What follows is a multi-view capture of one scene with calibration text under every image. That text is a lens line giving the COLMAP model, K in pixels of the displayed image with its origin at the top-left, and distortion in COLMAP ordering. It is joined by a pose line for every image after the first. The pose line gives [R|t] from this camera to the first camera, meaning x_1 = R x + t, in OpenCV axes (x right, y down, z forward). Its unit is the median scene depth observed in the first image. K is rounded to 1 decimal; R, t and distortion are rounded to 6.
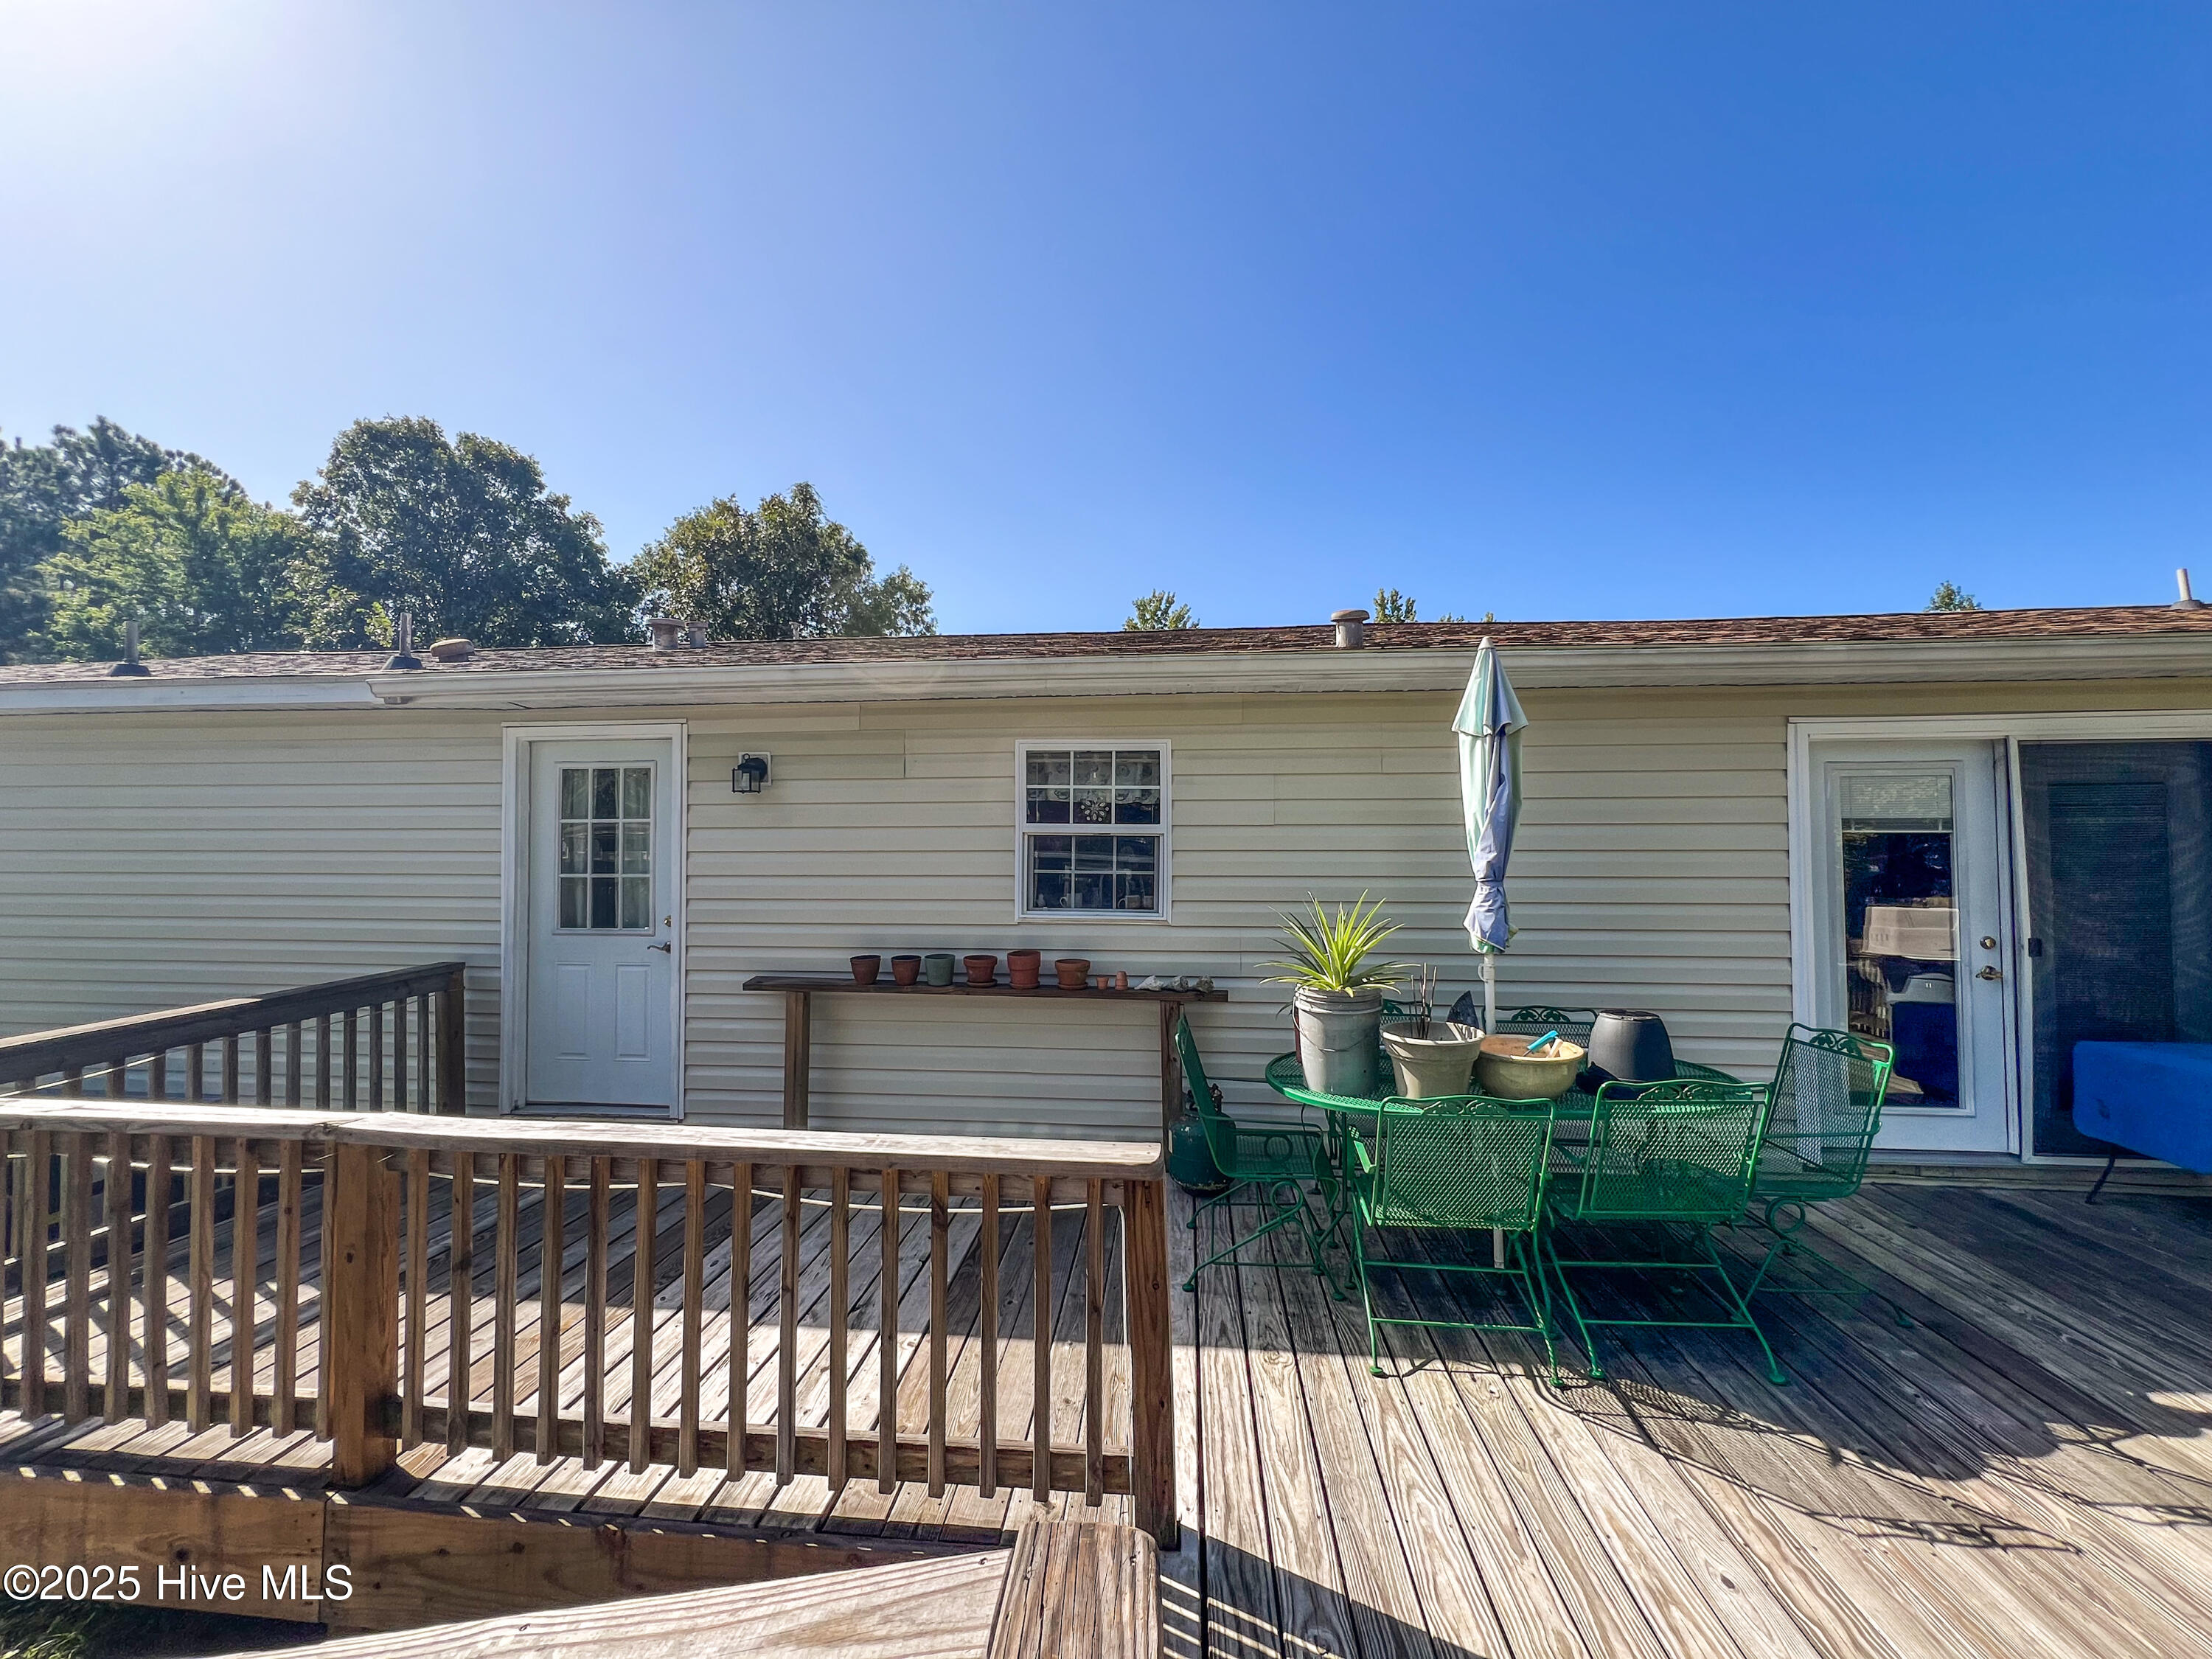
lens RADIAL K [[886.8, 0, 1100.9], [0, 886.8, 826.7], [0, 0, 1]] dist [0.000717, 0.000073]
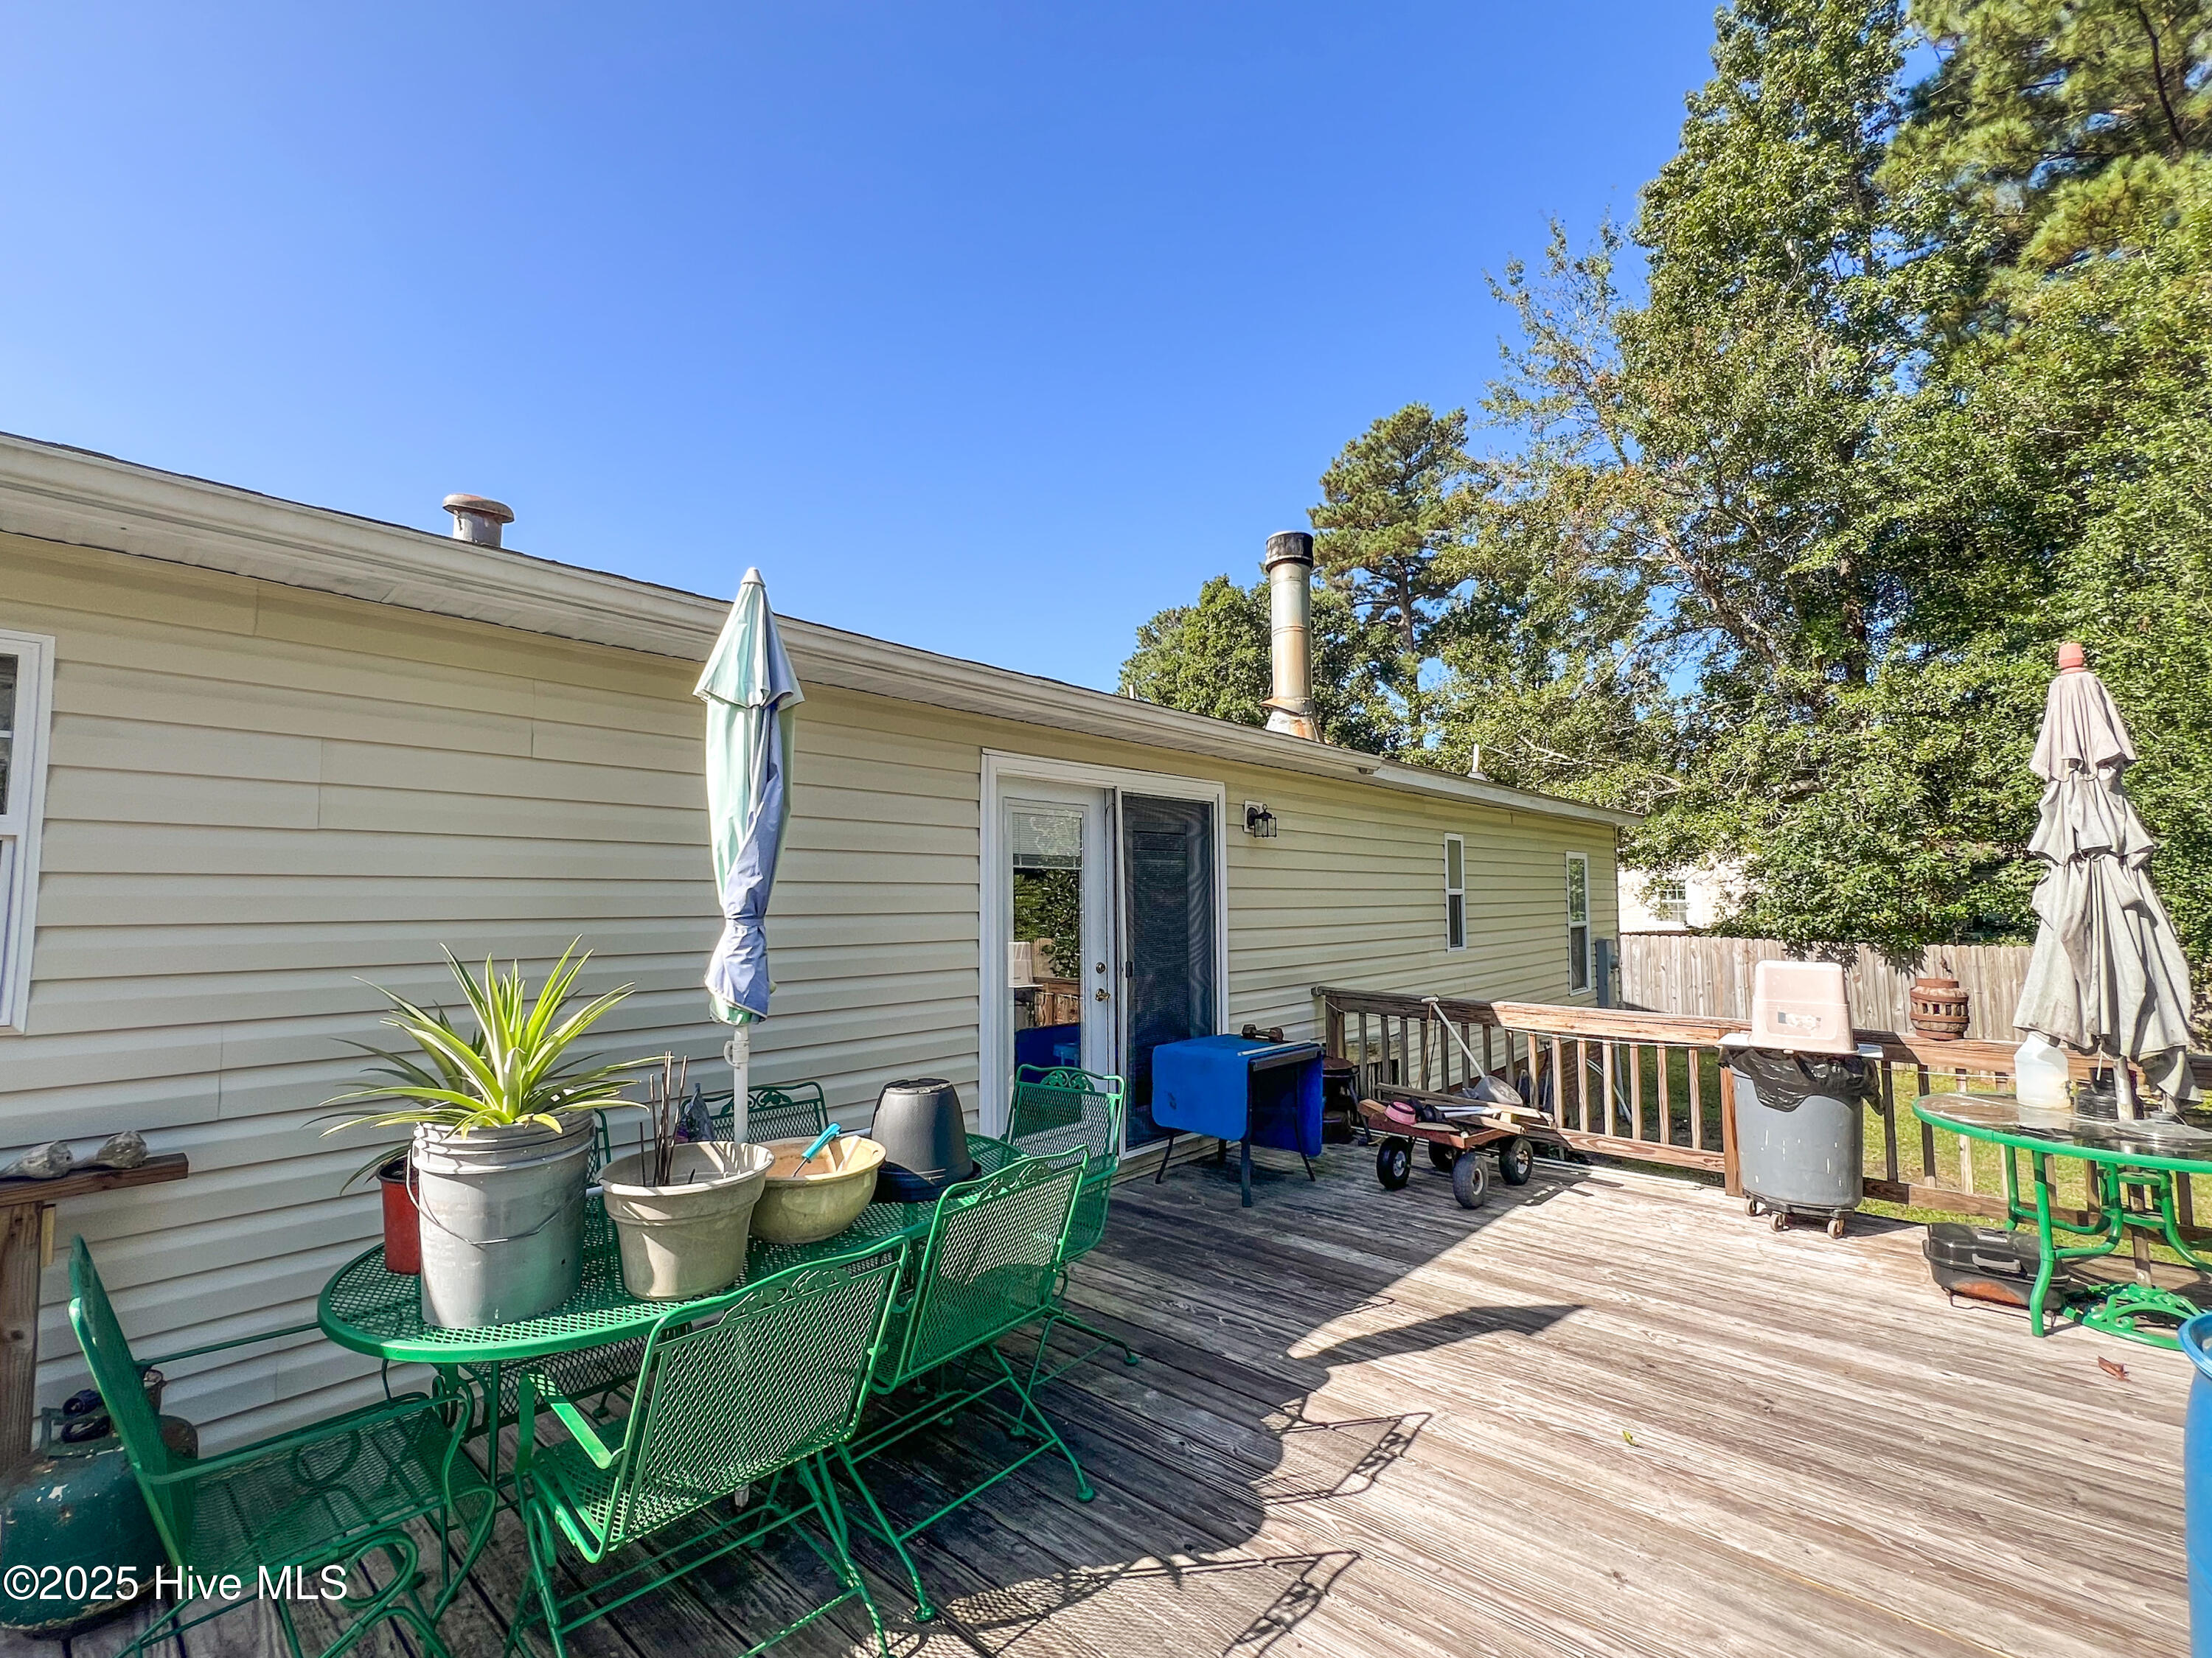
lens RADIAL K [[977.7, 0, 1112.7], [0, 977.7, 825.7], [0, 0, 1]] dist [-0.002657, 0.000249]
pose [[0.577991, 0.059853, 0.813845, -0.018057], [-0.022016, 0.998087, -0.057767, 0.029490], [-0.815746, 0.015471, 0.578203, 0.353054]]
